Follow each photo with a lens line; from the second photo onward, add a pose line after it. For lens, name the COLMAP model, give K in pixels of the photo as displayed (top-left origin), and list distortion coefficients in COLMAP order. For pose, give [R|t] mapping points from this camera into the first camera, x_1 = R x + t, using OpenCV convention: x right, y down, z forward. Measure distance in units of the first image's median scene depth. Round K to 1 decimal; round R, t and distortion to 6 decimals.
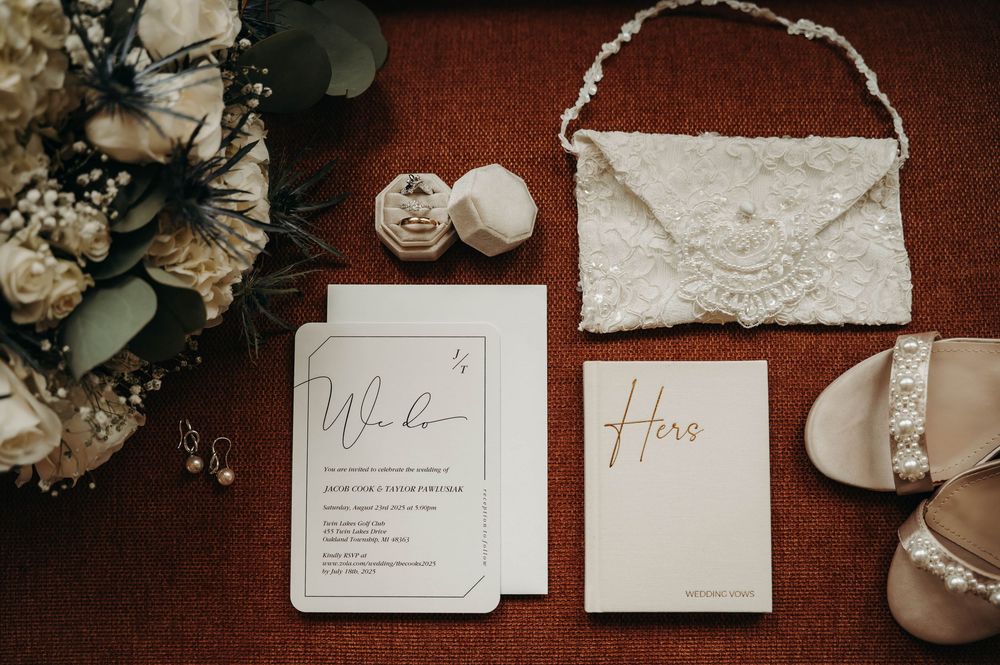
lens RADIAL K [[1053.0, 0, 504.9], [0, 1053.0, 339.5], [0, 0, 1]] dist [-0.058370, 0.030929]
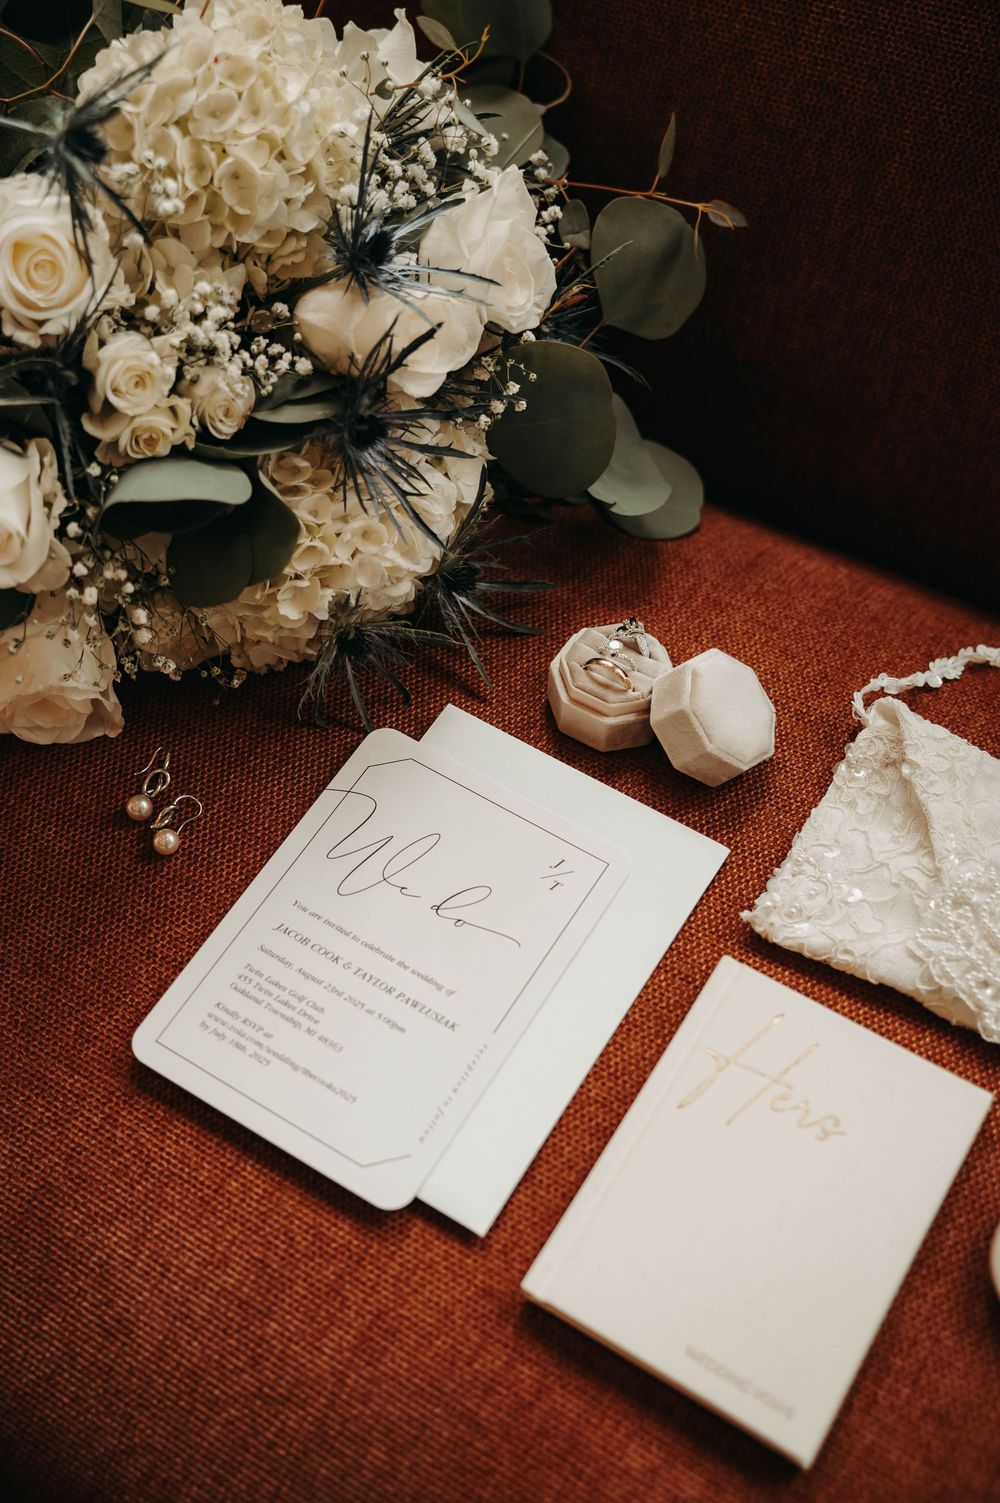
lens RADIAL K [[1899.2, 0, 500.0], [0, 1899.2, 751.5], [0, 0, 1]] dist [0.041775, 0.021092]
pose [[0.848643, 0.440141, -0.293397, 0.243249], [-0.524125, 0.774543, -0.354084, 0.403246], [0.071402, 0.454268, 0.887999, -0.084904]]
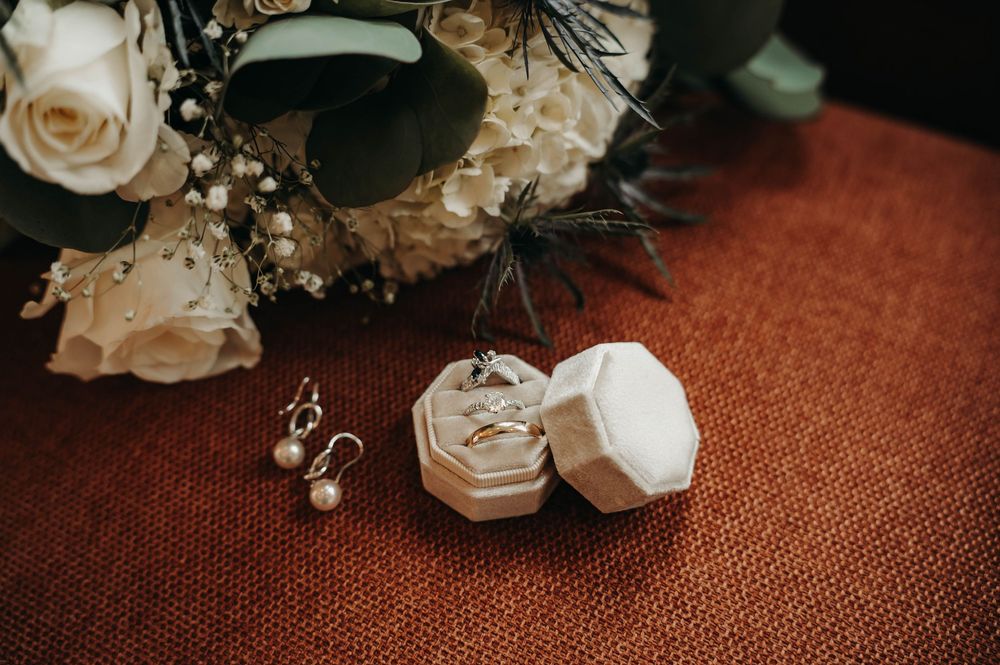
lens RADIAL K [[1066.9, 0, 479.5], [0, 1066.9, 310.6], [0, 0, 1]] dist [-0.052702, 0.020364]
pose [[0.885210, 0.388443, -0.255959, -0.088515], [-0.460831, 0.807395, -0.368439, 0.221647], [0.063542, 0.444100, 0.893721, 0.460923]]
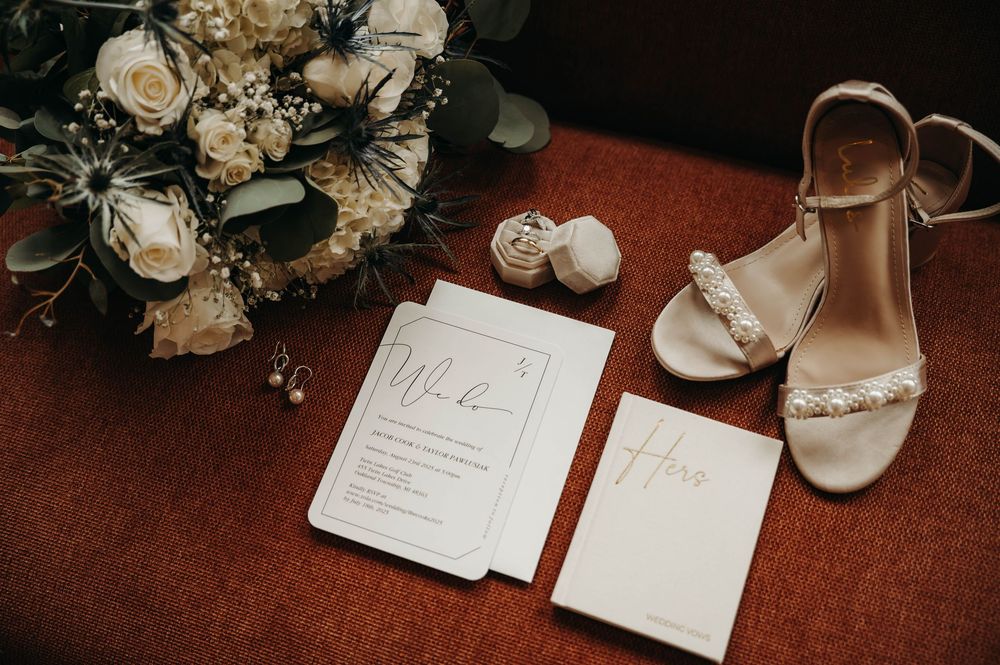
lens RADIAL K [[1053.0, 0, 504.9], [0, 1053.0, 339.5], [0, 0, 1]] dist [-0.058370, 0.030929]
pose [[0.943743, 0.281543, -0.173441, 0.129887], [-0.321801, 0.902660, -0.285744, 0.329265], [0.076109, 0.325482, 0.942480, -0.084395]]
